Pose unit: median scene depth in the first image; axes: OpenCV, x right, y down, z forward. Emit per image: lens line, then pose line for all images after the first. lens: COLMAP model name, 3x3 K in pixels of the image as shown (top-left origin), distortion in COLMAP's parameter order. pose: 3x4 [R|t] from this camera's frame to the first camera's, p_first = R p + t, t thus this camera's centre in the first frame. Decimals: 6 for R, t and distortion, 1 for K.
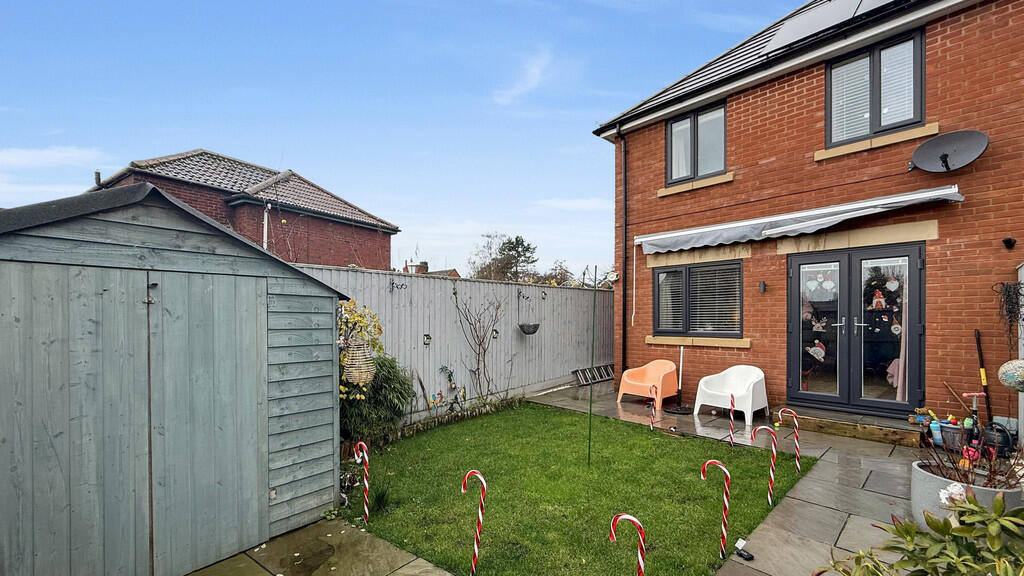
lens RADIAL K [[418.6, 0, 512.4], [0, 418.6, 324.5], [0, 0, 1]] dist [-0.000113, -0.000011]
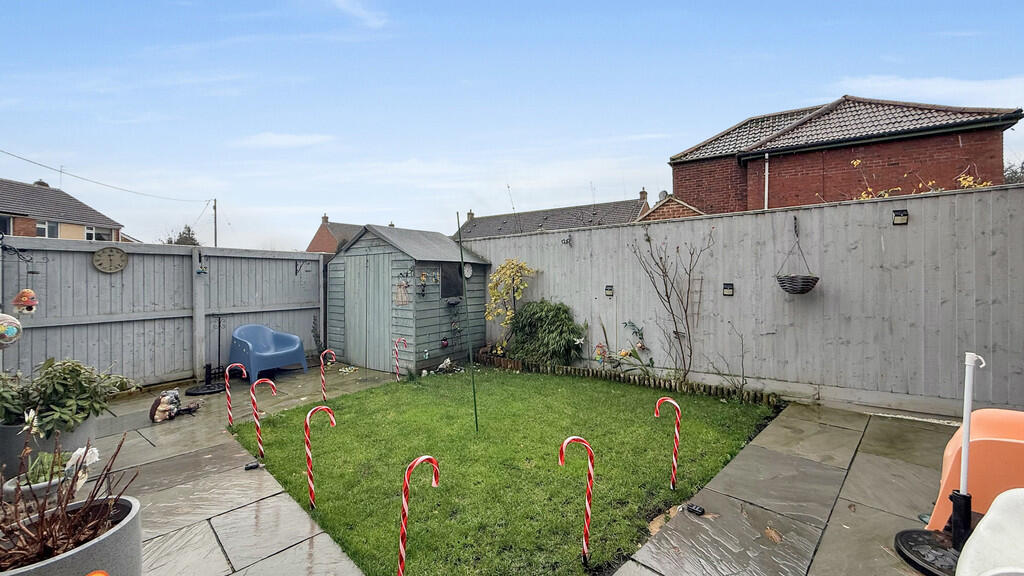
lens RADIAL K [[418.2, 0, 512.3], [0, 418.2, 275.0], [0, 0, 1]] dist [-0.000040, -0.000024]
pose [[0.032613, 0.002115, -0.999466, 0.727016], [-0.004390, 0.999988, 0.001973, -0.001852], [0.999458, 0.004323, 0.032622, 0.693123]]
